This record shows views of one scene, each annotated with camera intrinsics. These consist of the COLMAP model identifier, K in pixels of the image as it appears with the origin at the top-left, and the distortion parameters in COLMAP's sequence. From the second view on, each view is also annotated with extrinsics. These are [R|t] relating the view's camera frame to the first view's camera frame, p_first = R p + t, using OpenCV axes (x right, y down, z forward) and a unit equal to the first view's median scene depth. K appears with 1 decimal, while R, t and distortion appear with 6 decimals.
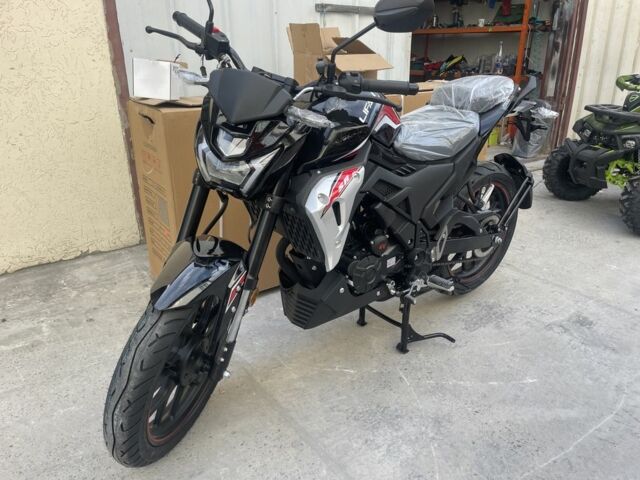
lens RADIAL K [[470.4, 0, 315.0], [0, 470.4, 245.9], [0, 0, 1]] dist [0.037885, -0.003811]
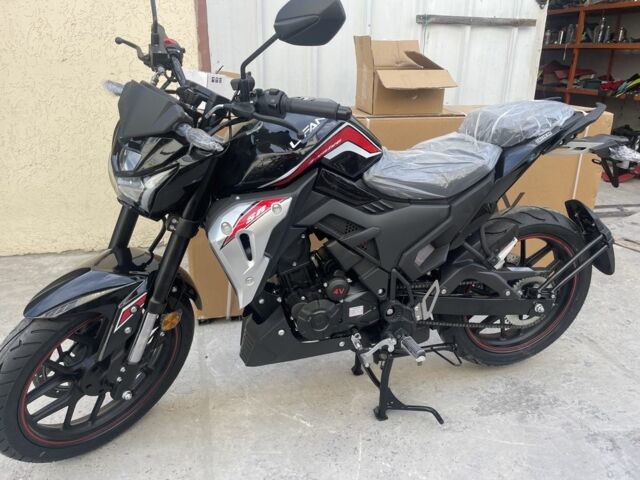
lens RADIAL K [[467.8, 0, 320.0], [0, 467.8, 240.0], [0, 0, 1]] dist [0.068475, -0.084982]
pose [[0.929526, 0.148309, -0.337618, 0.375176], [-0.159067, 0.987259, -0.004258, -0.080135], [0.332685, 0.057662, 0.941273, 0.175094]]
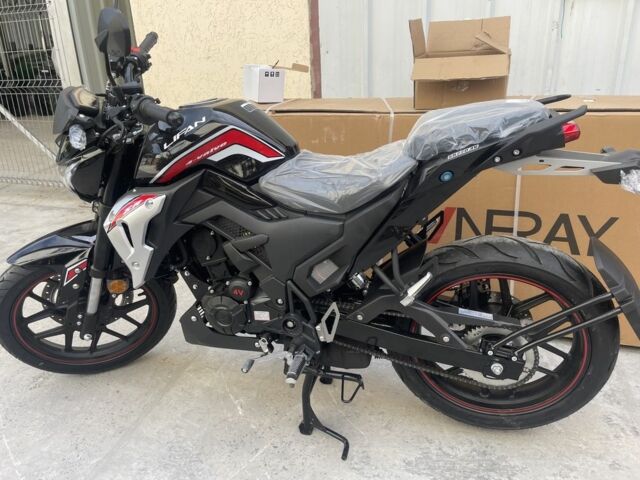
lens RADIAL K [[467.8, 0, 320.0], [0, 467.8, 240.0], [0, 0, 1]] dist [0.068475, -0.084982]
pose [[0.603386, 0.289228, -0.743150, 0.824029], [-0.269145, 0.951089, 0.151629, -0.254073], [0.750657, 0.108524, 0.651718, 0.525542]]
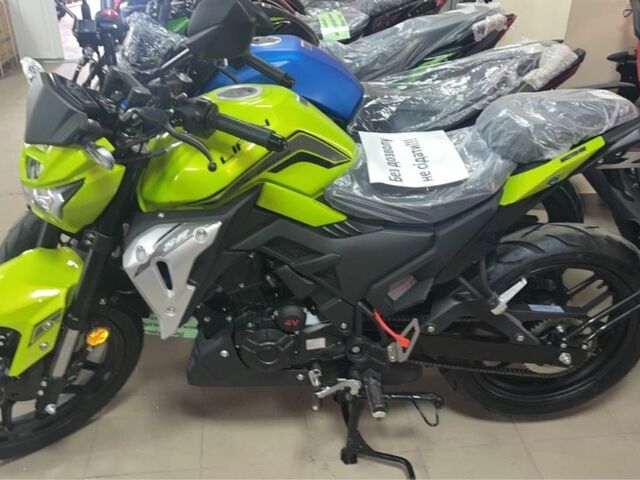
lens RADIAL K [[627.4, 0, 319.3], [0, 627.4, 242.0], [0, 0, 1]] dist [0.057944, -0.009636]
pose [[0.846686, 0.282688, -0.450789, 0.559450], [-0.229593, 0.958368, 0.169760, -0.279542], [0.480010, -0.040236, 0.876340, 0.184245]]
